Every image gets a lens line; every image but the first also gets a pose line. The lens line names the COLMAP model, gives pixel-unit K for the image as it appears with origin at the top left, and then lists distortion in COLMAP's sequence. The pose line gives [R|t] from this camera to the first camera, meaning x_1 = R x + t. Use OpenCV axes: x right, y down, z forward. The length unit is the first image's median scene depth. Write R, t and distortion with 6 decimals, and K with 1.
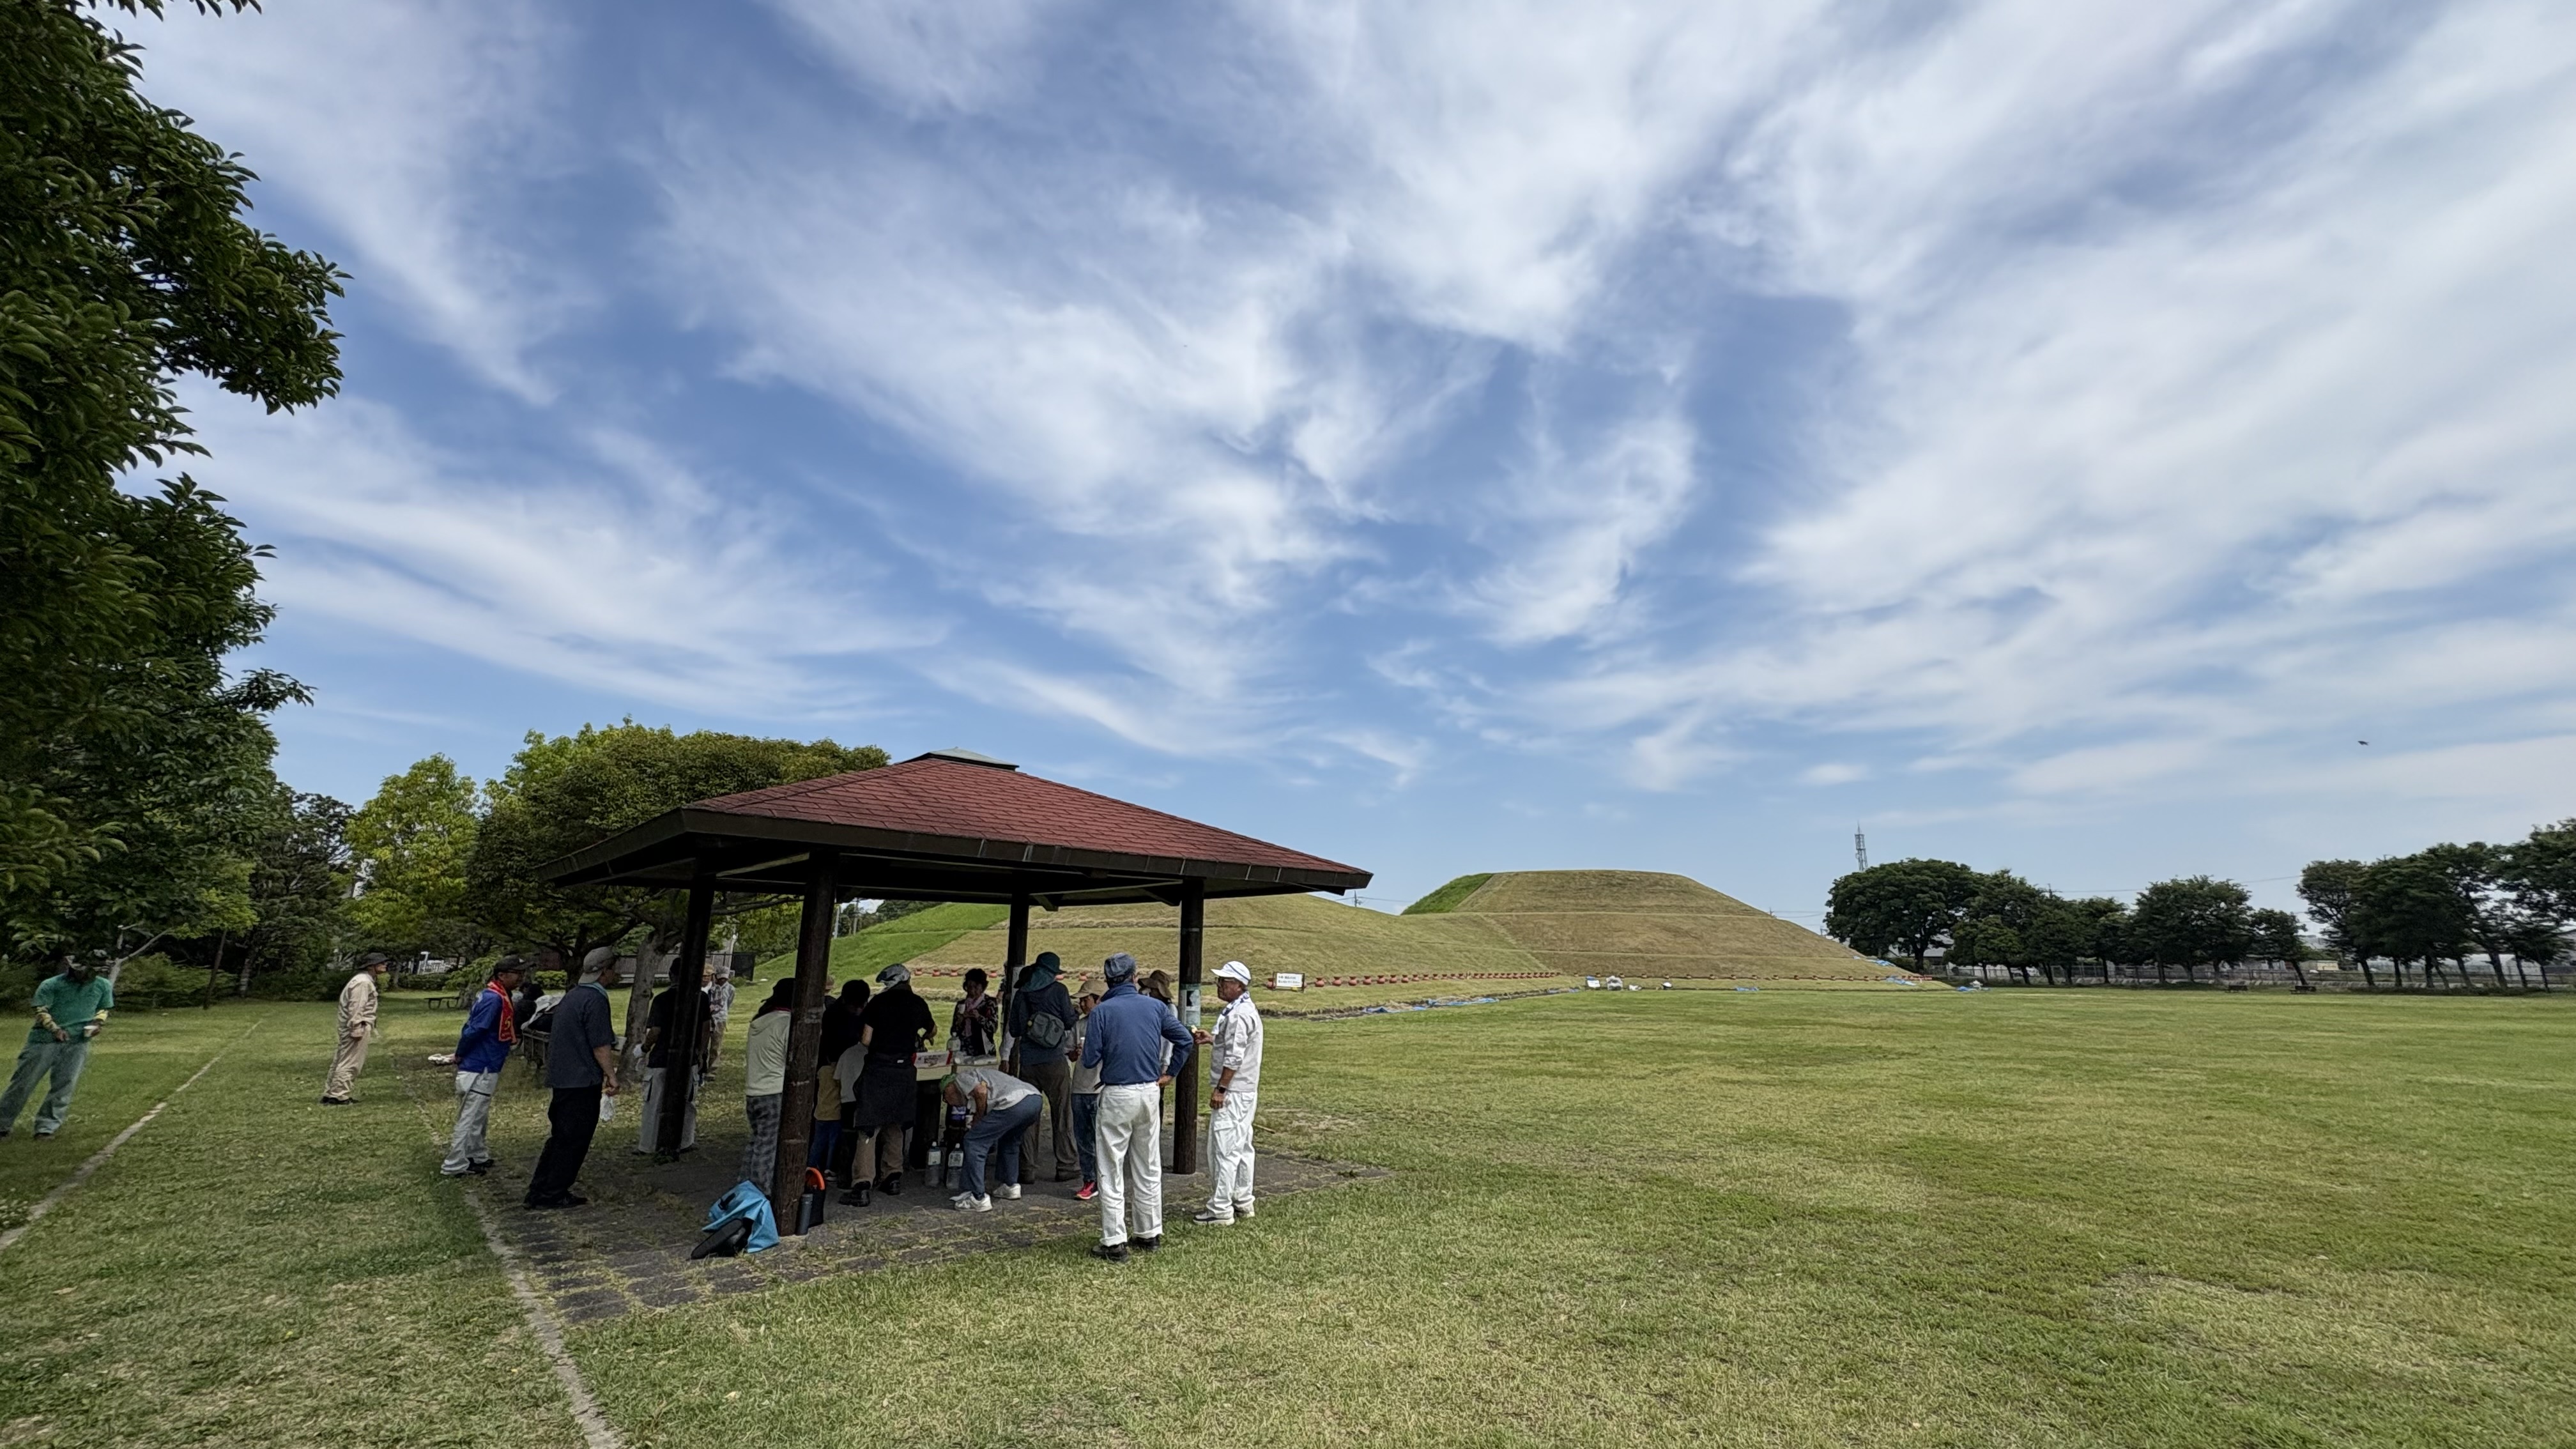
lens RADIAL K [[1054.1, 0, 1284.7], [0, 1054.1, 721.0], [0, 0, 1]] dist [-0.000350, 0.000003]
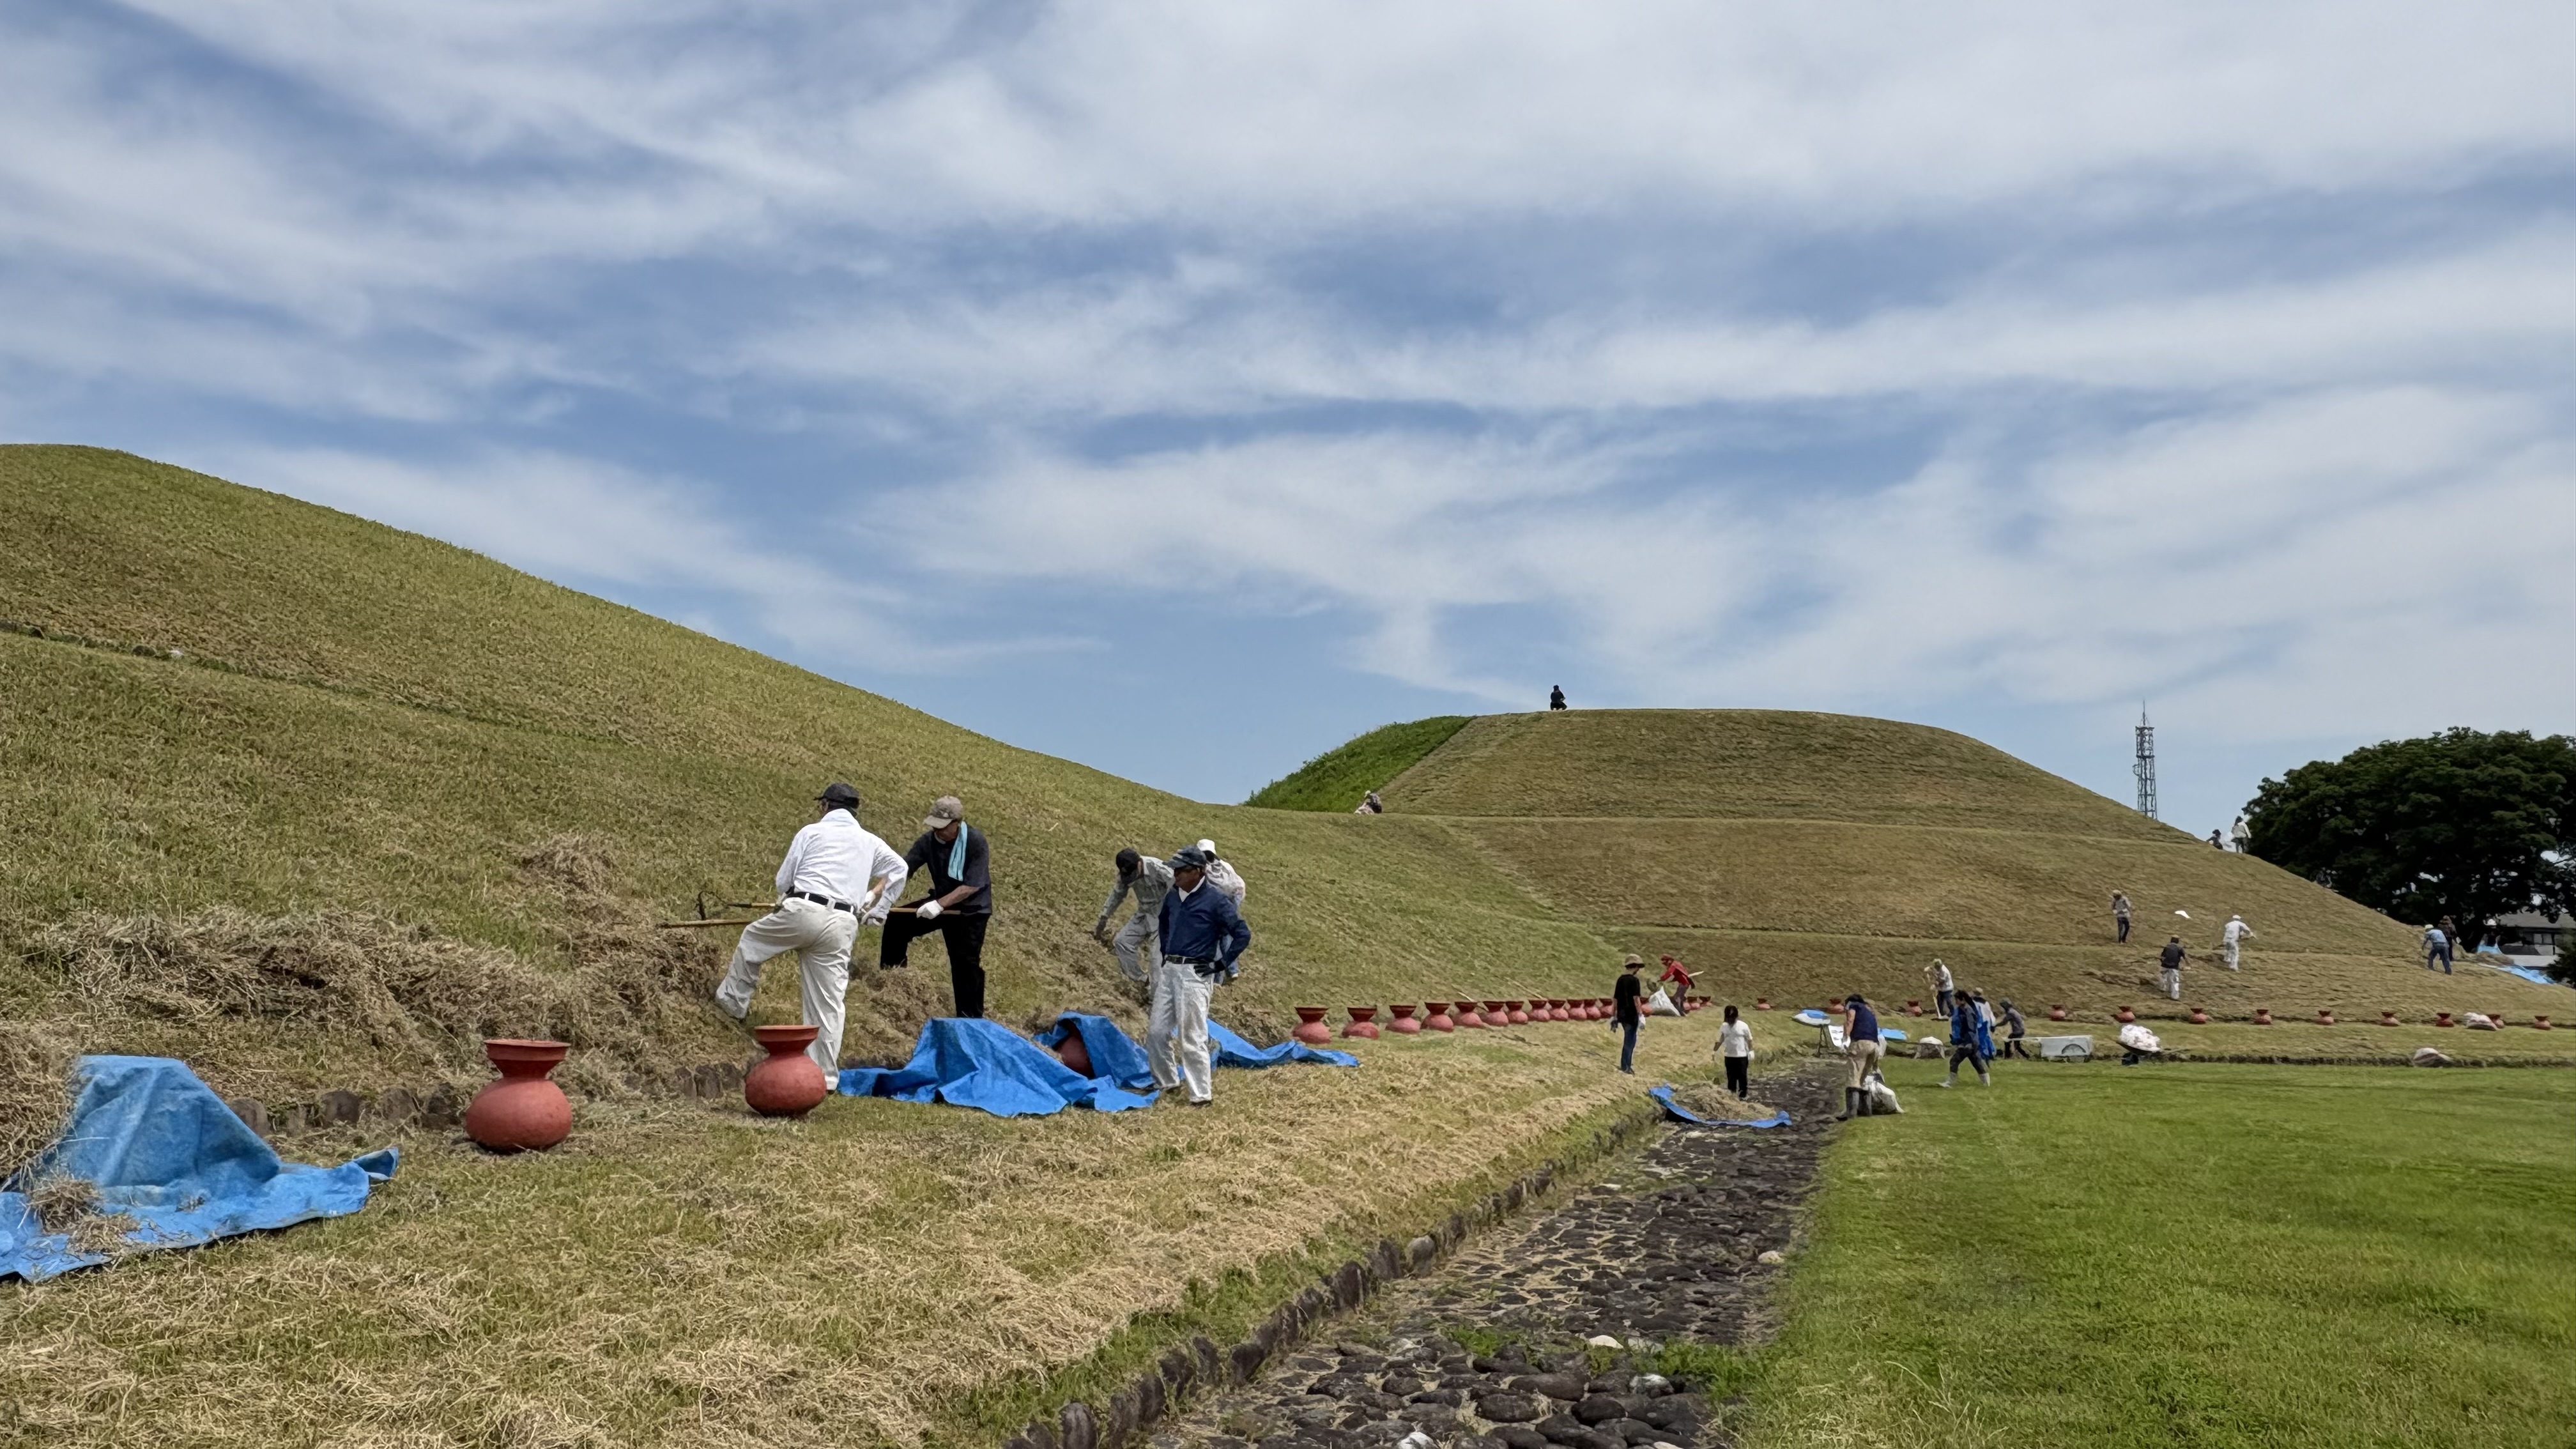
lens RADIAL K [[1939.3, 0, 1288.8], [0, 1939.3, 725.6], [0, 0, 1]] dist [-0.001989, -0.001488]
pose [[0.990391, 0.029140, 0.135192, 0.048288], [-0.042489, 0.994384, 0.096932, 0.083947], [-0.131608, -0.101745, 0.986067, 0.353469]]
